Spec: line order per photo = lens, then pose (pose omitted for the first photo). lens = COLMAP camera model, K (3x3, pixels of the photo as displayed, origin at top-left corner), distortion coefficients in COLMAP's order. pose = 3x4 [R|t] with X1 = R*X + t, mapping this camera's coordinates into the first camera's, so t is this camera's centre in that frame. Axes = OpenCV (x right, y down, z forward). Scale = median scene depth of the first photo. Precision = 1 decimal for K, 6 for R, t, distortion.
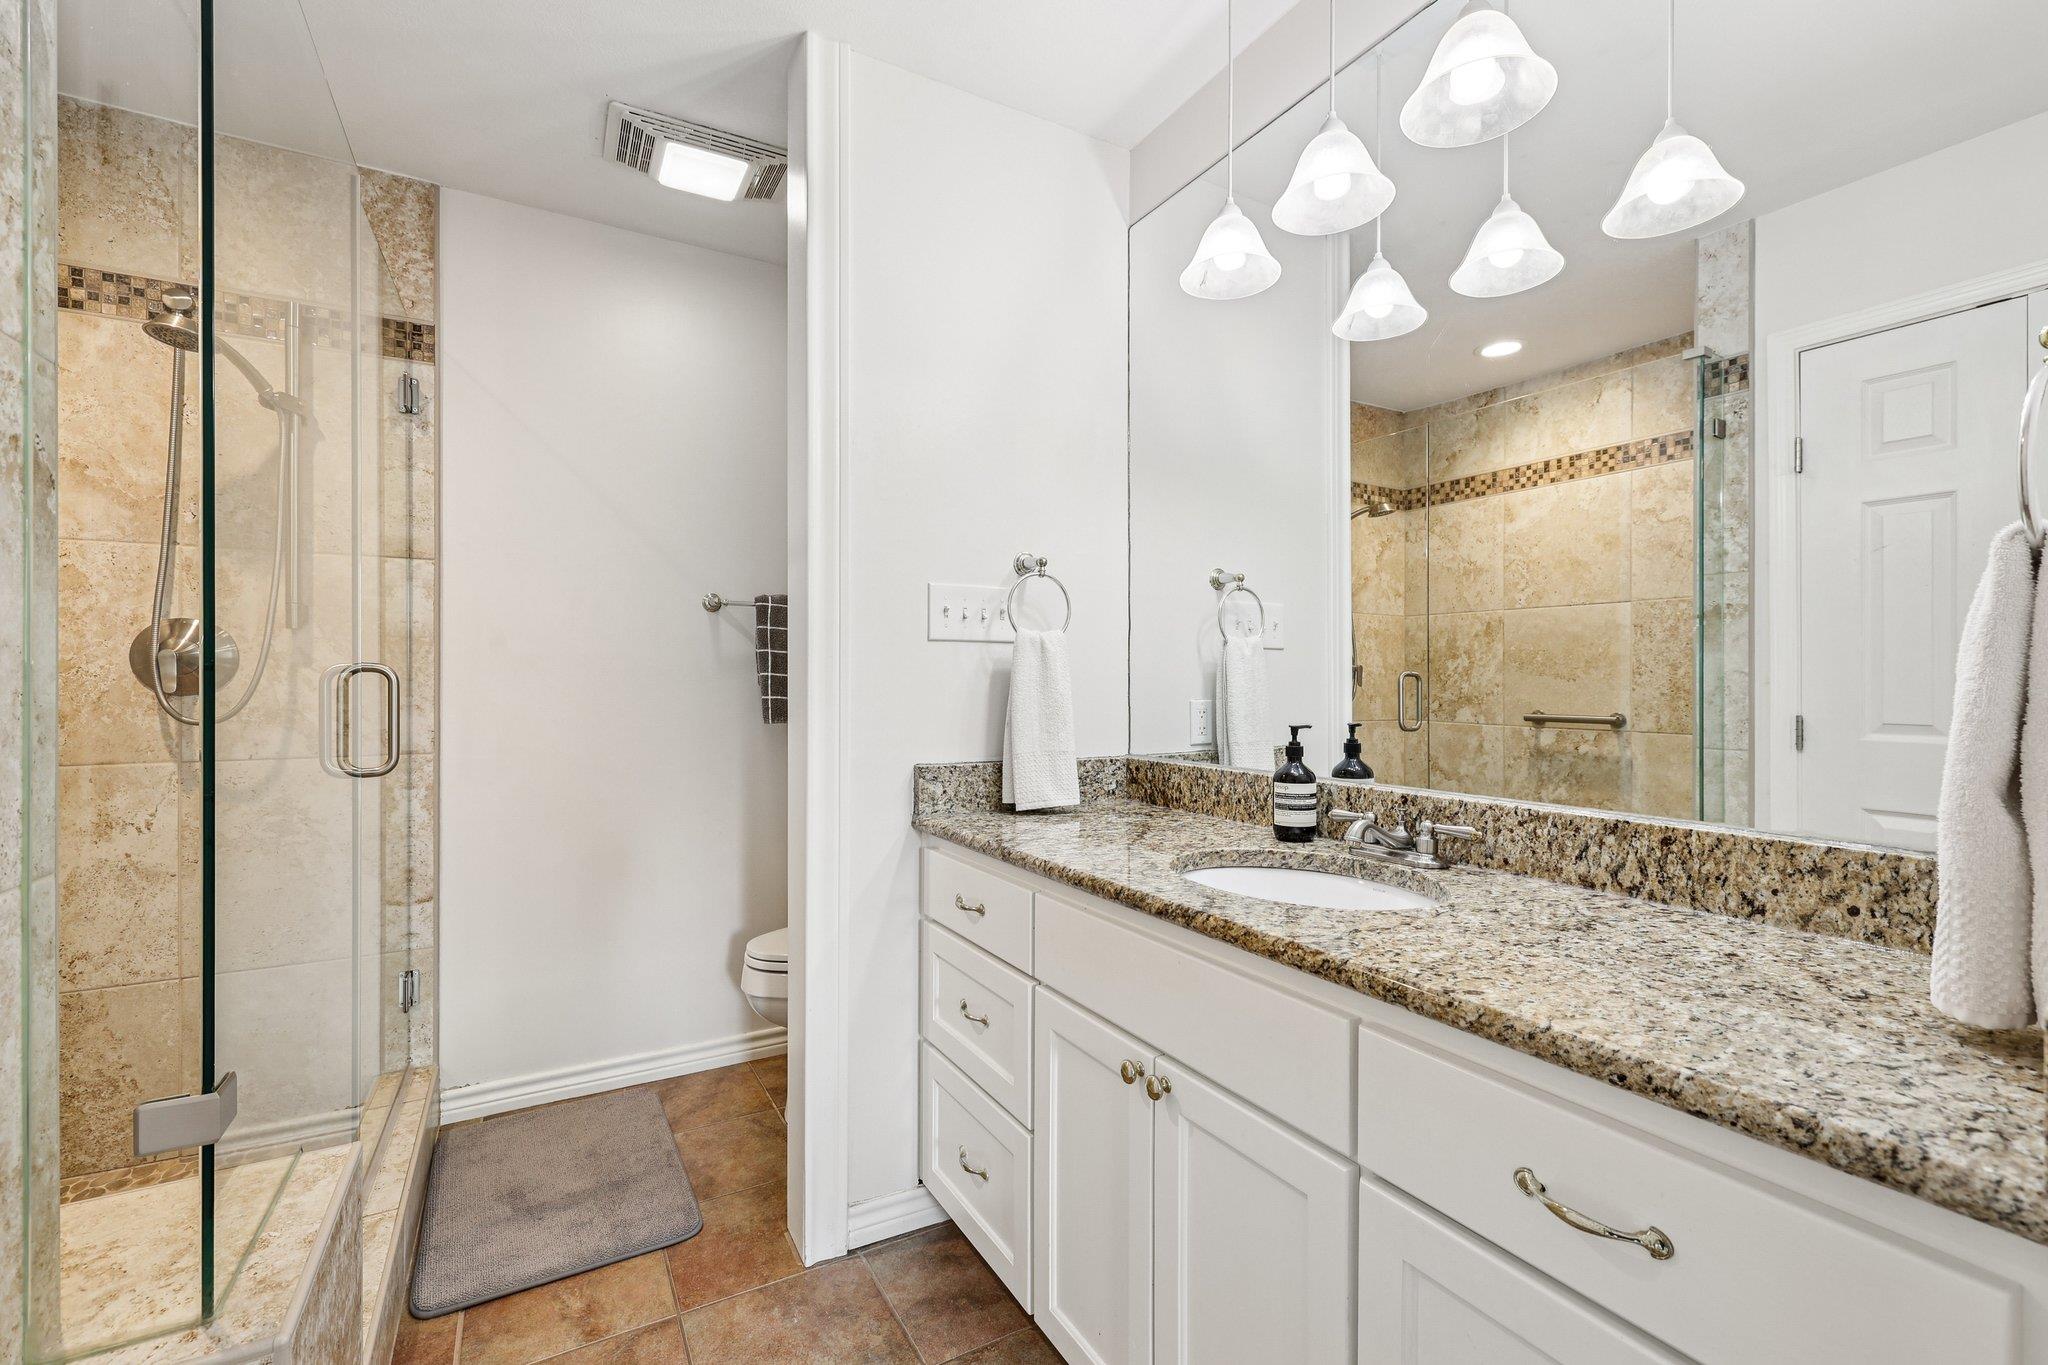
lens RADIAL K [[877.3, 0, 1036.9], [0, 877.3, 689.1], [0, 0, 1]] dist [0.000417, 0.001182]
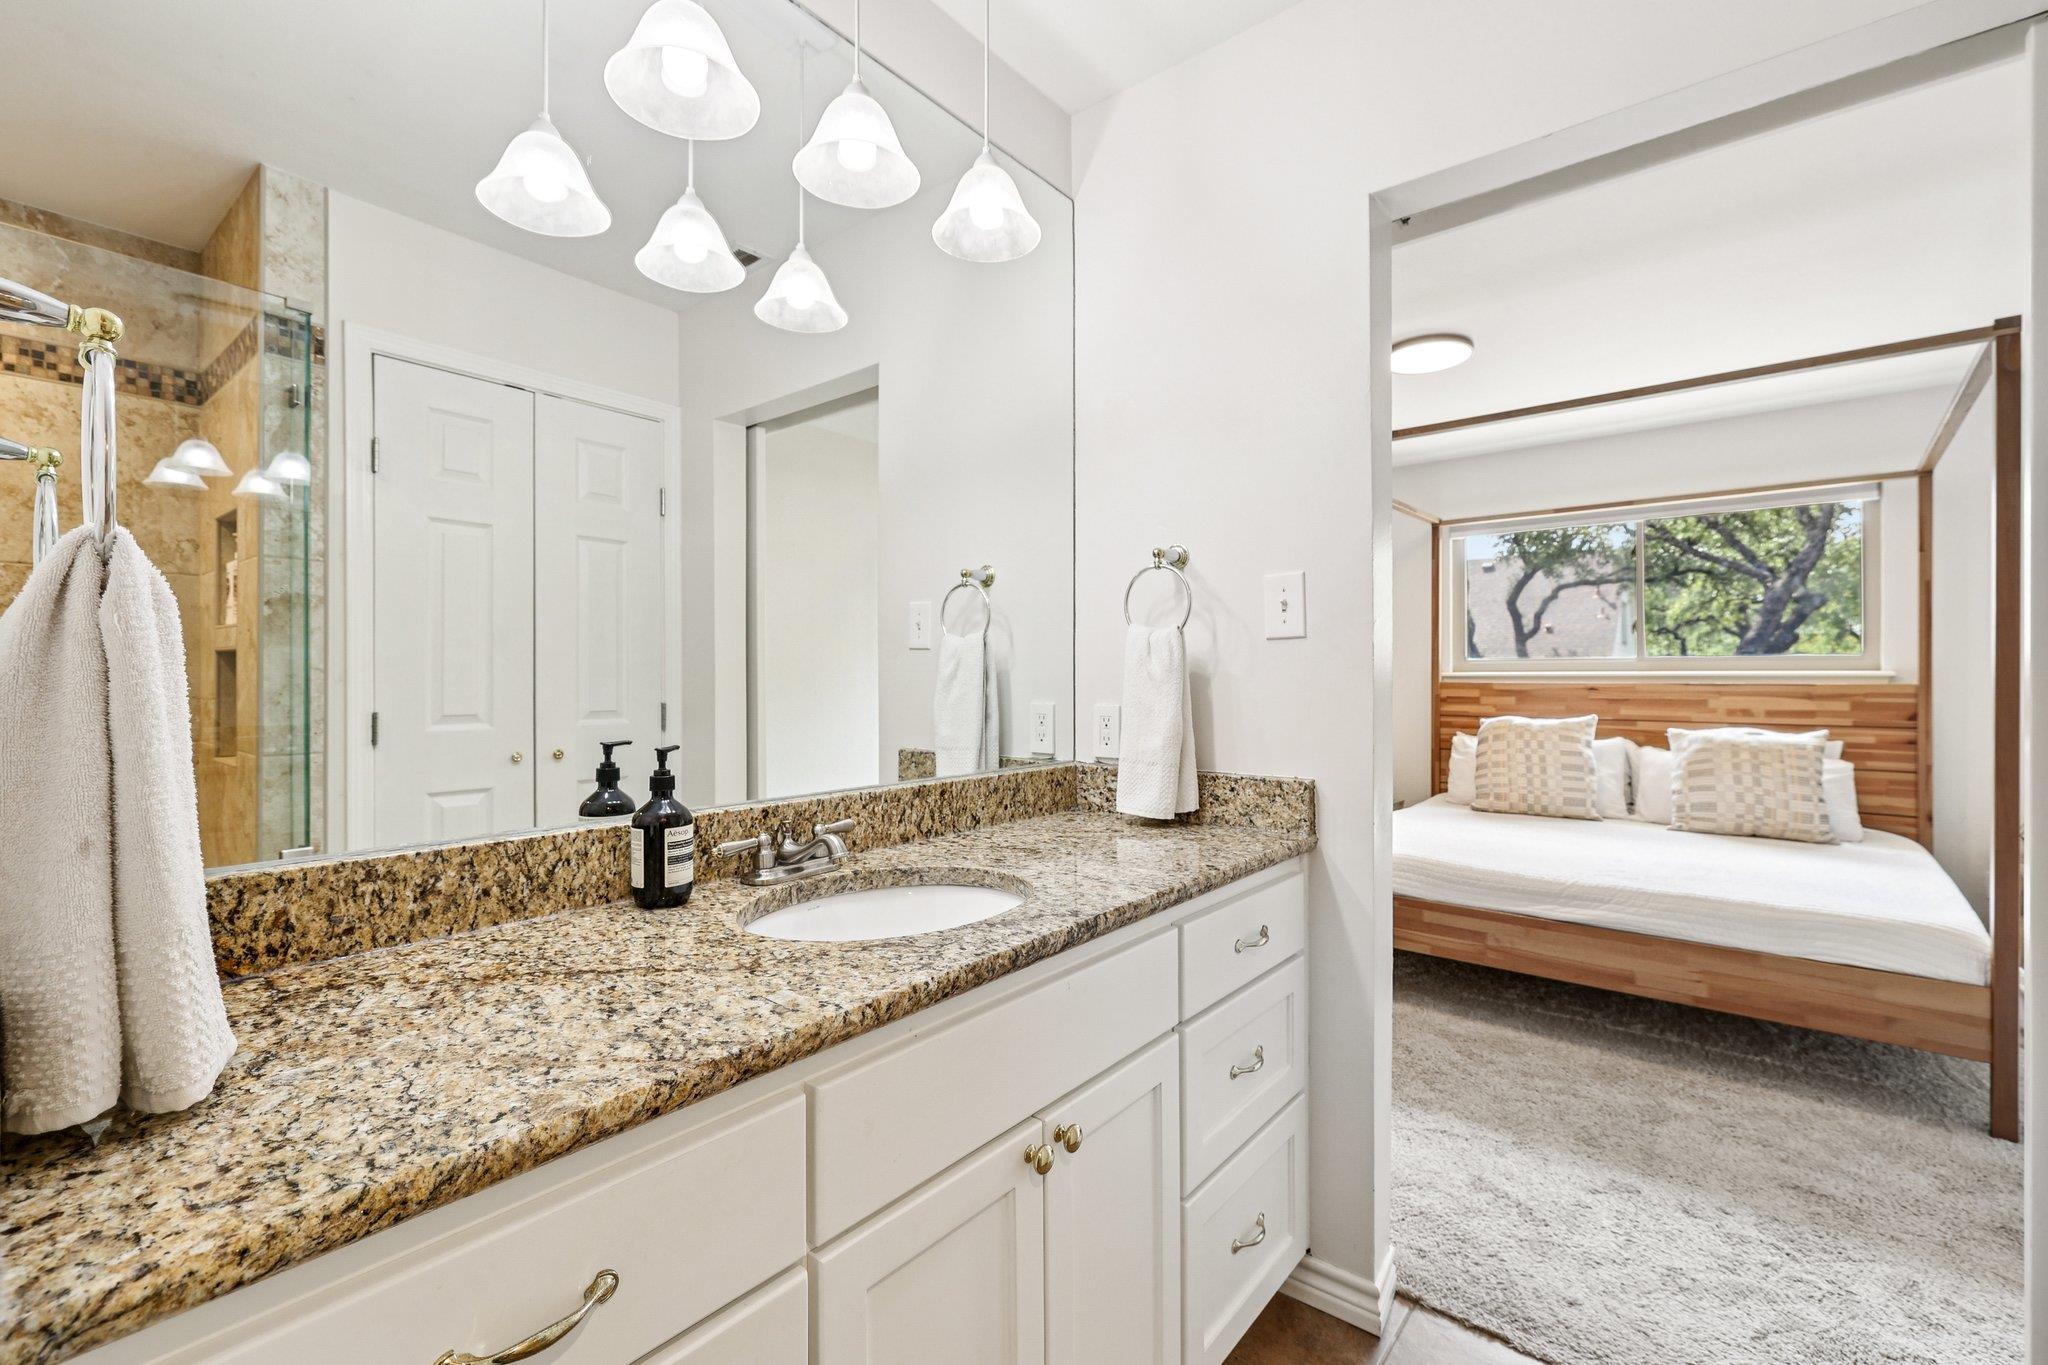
lens RADIAL K [[877.3, 0, 1028.6], [0, 877.3, 663.4], [0, 0, 1]] dist [0.000417, 0.001182]
pose [[-0.336261, 0.007619, 0.941738, -0.752919], [0.005492, 0.999966, -0.006129, -0.035822], [-0.941753, 0.003111, -0.336291, 1.425295]]
